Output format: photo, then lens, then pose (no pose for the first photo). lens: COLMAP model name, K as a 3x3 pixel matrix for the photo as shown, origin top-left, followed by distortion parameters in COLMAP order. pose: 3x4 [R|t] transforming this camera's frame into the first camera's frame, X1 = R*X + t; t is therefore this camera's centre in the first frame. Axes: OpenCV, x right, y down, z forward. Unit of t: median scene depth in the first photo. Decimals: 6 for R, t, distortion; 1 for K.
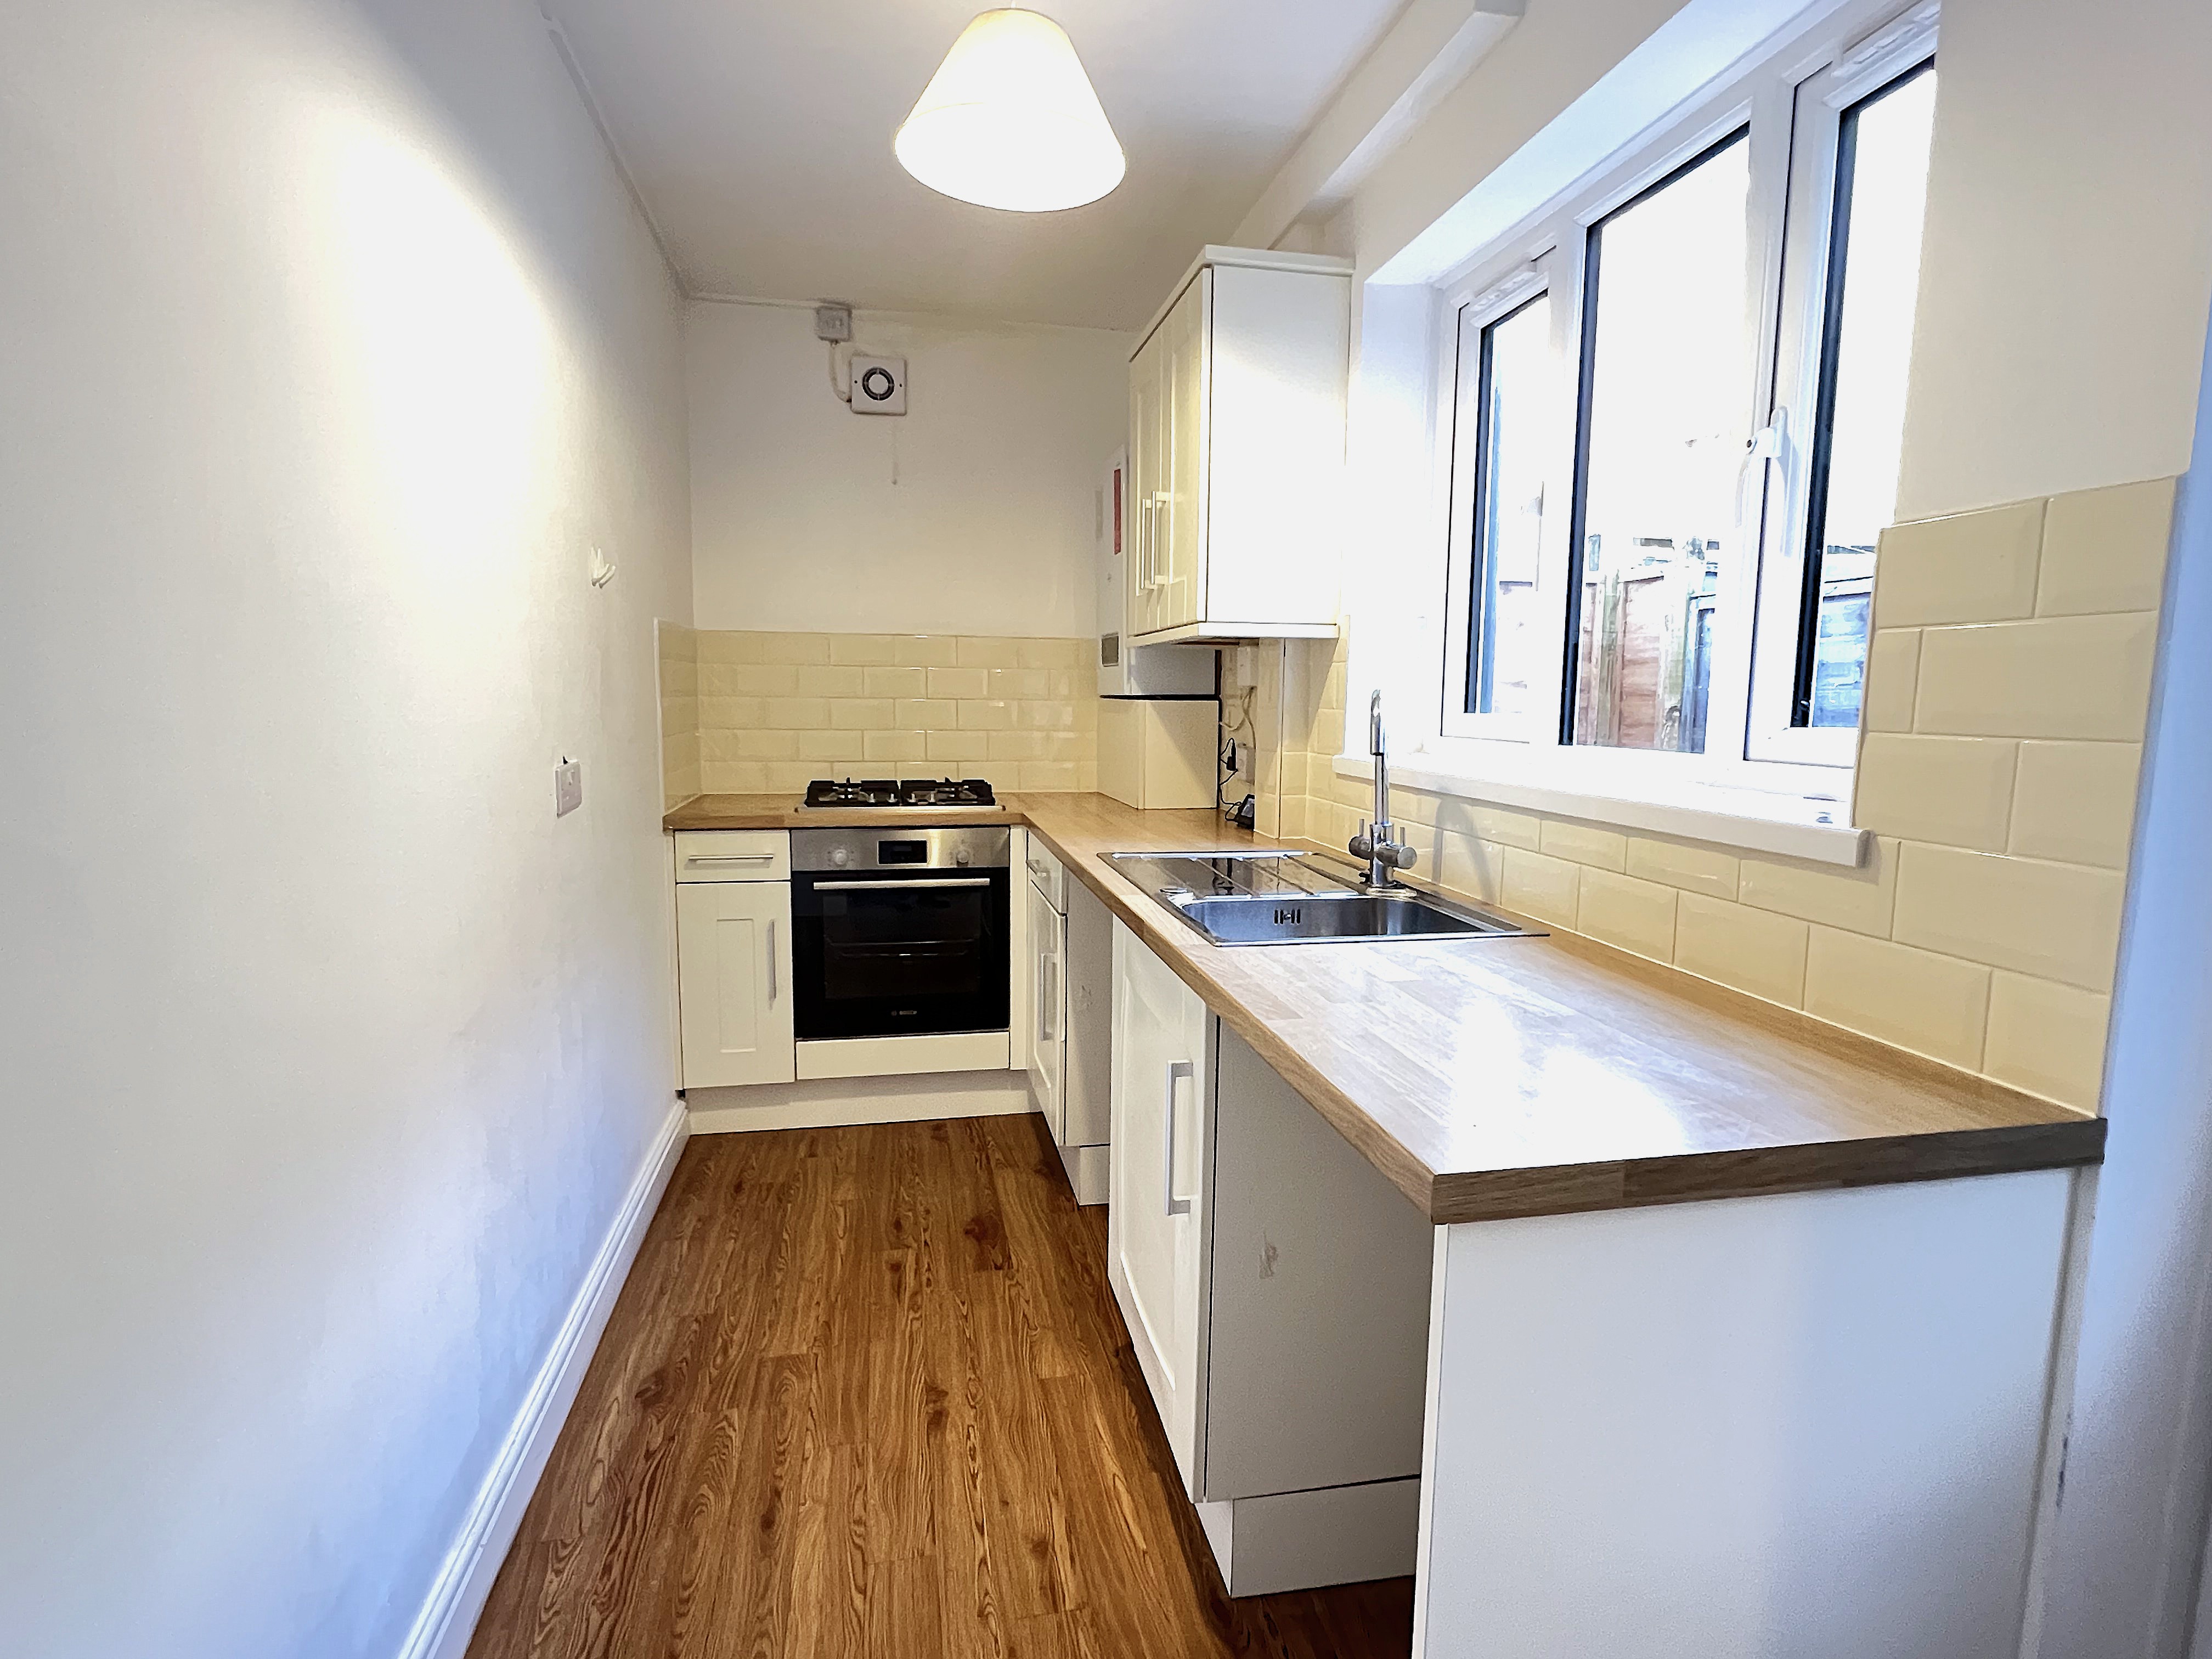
lens RADIAL K [[1114.9, 0, 1111.3], [0, 1114.9, 828.8], [0, 0, 1]] dist [-0.002279, -0.000243]
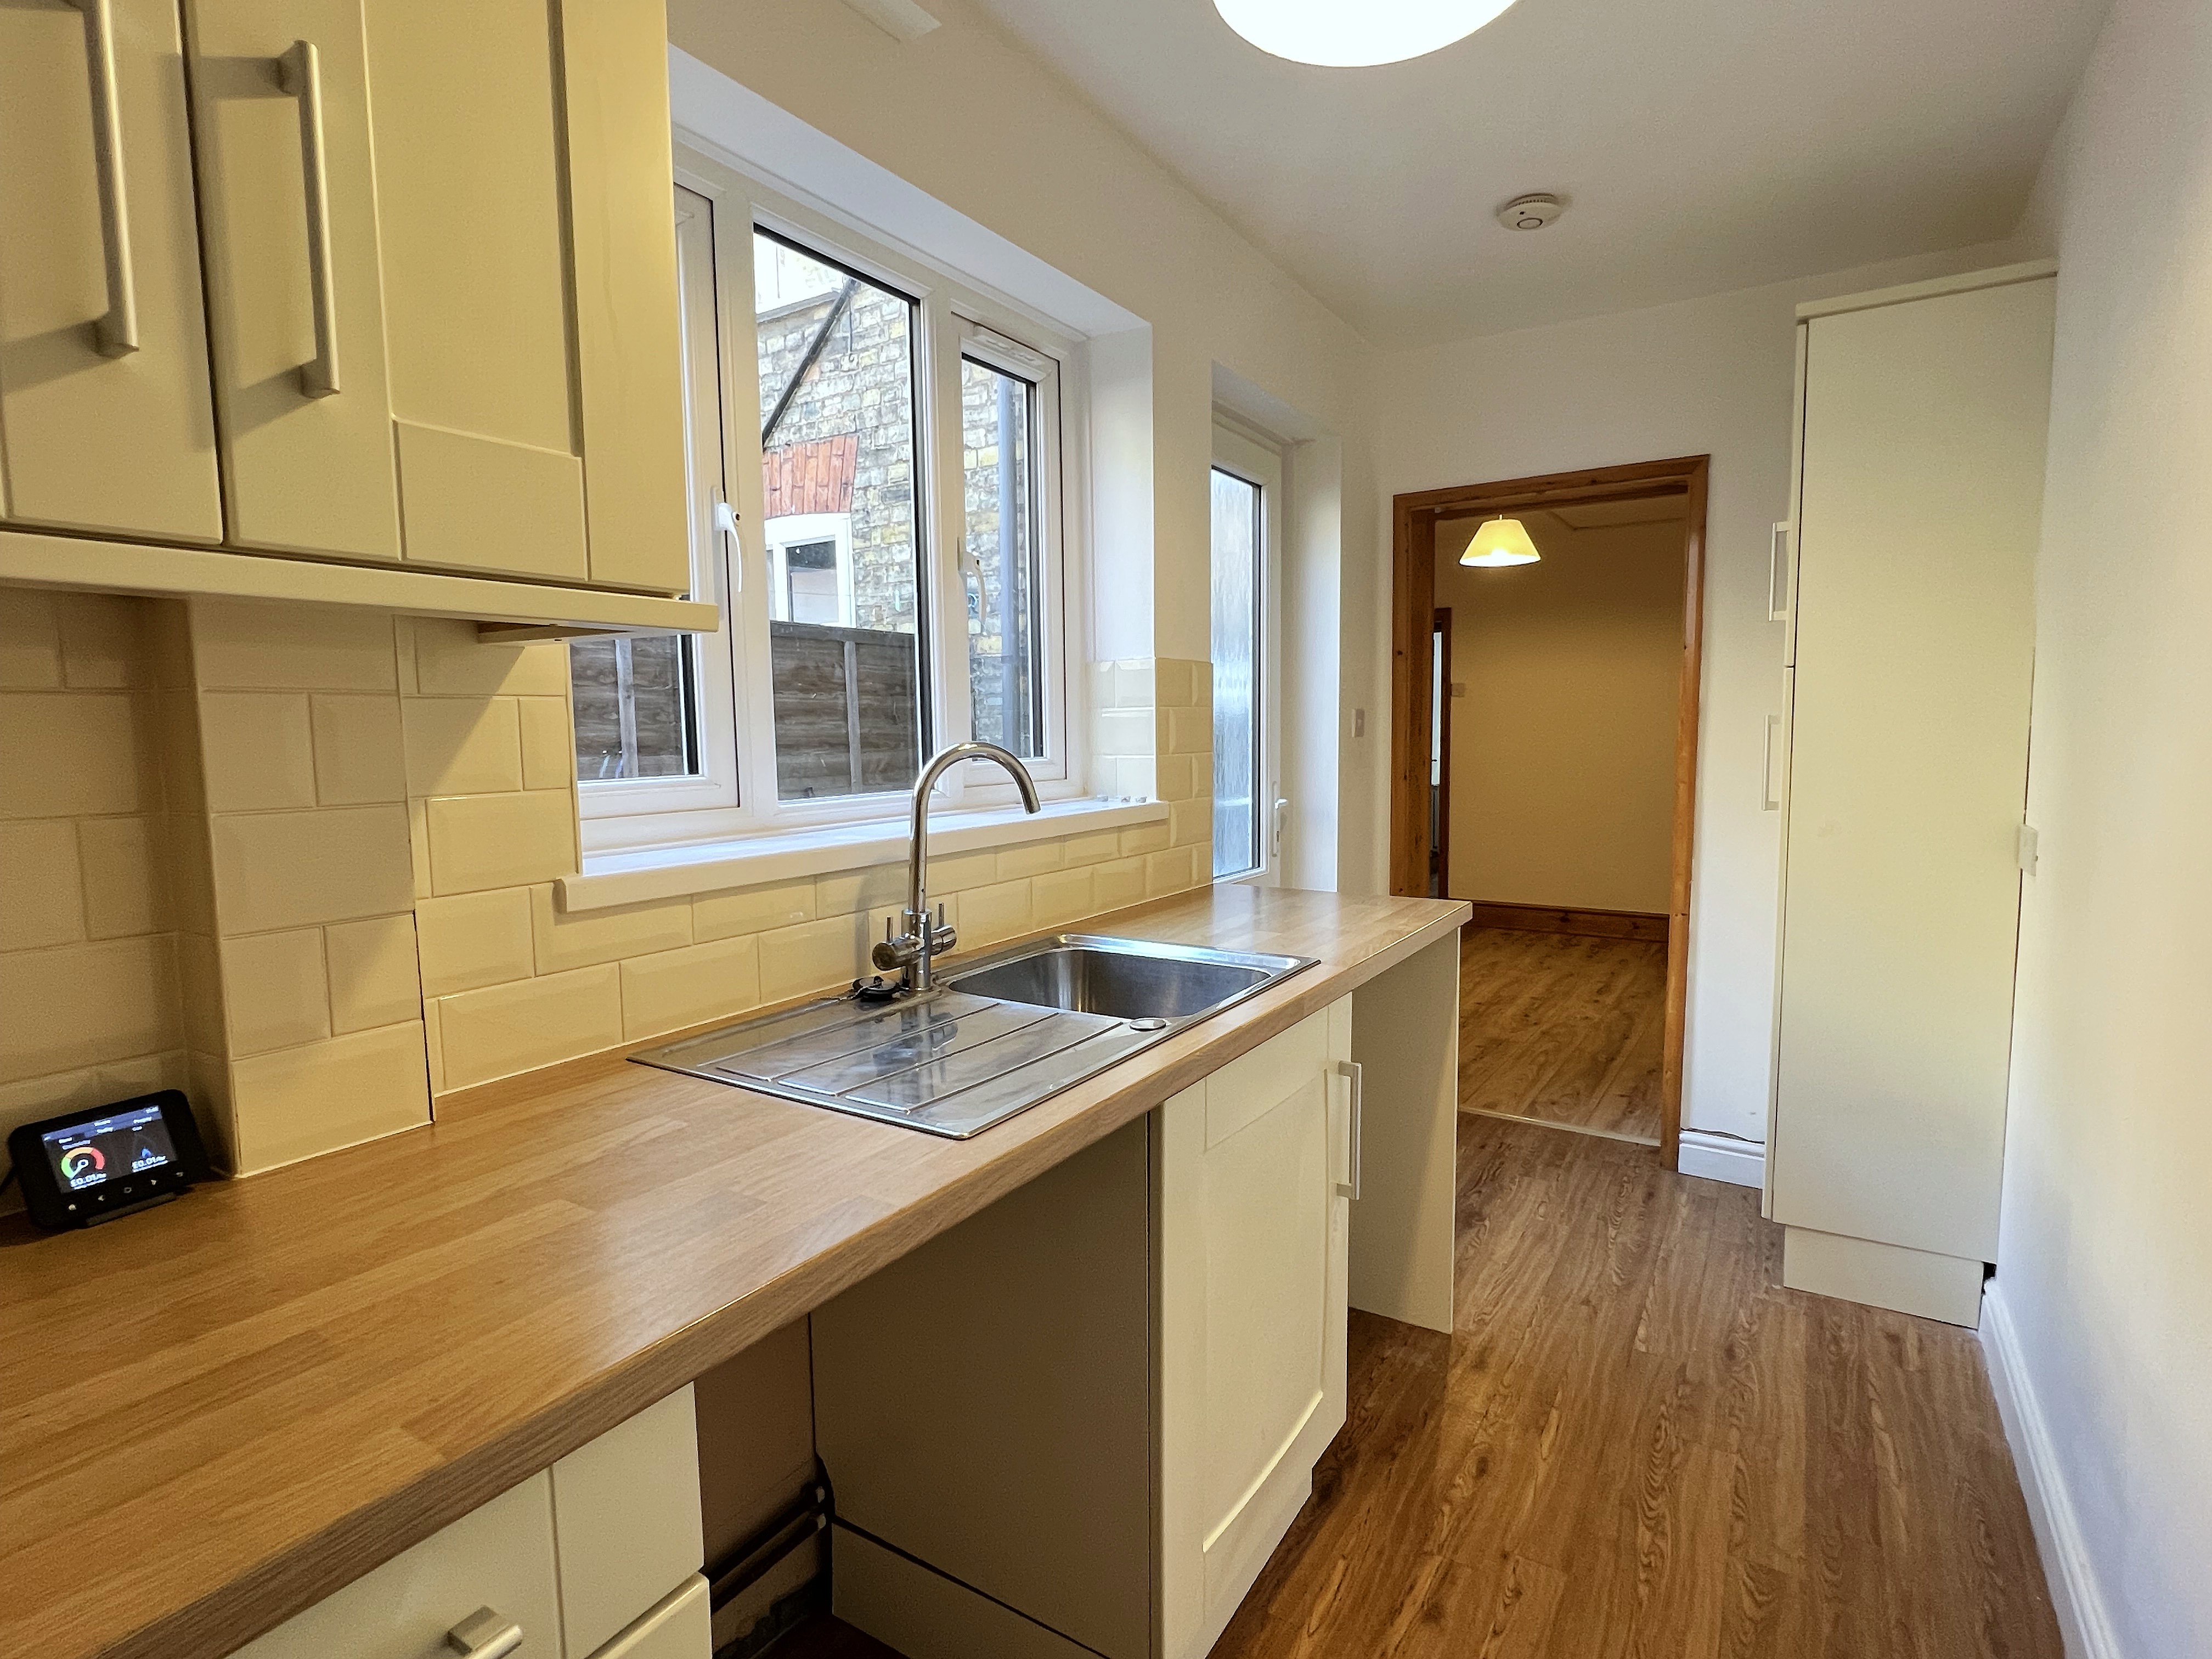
lens RADIAL K [[1114.9, 0, 1116.9], [0, 1114.9, 830.0], [0, 0, 1]] dist [-0.002279, -0.000243]
pose [[-0.728306, -0.064615, 0.682198, -0.488135], [0.087615, 0.978593, 0.186224, -0.237945], [-0.679627, 0.195399, -0.707054, 1.761756]]
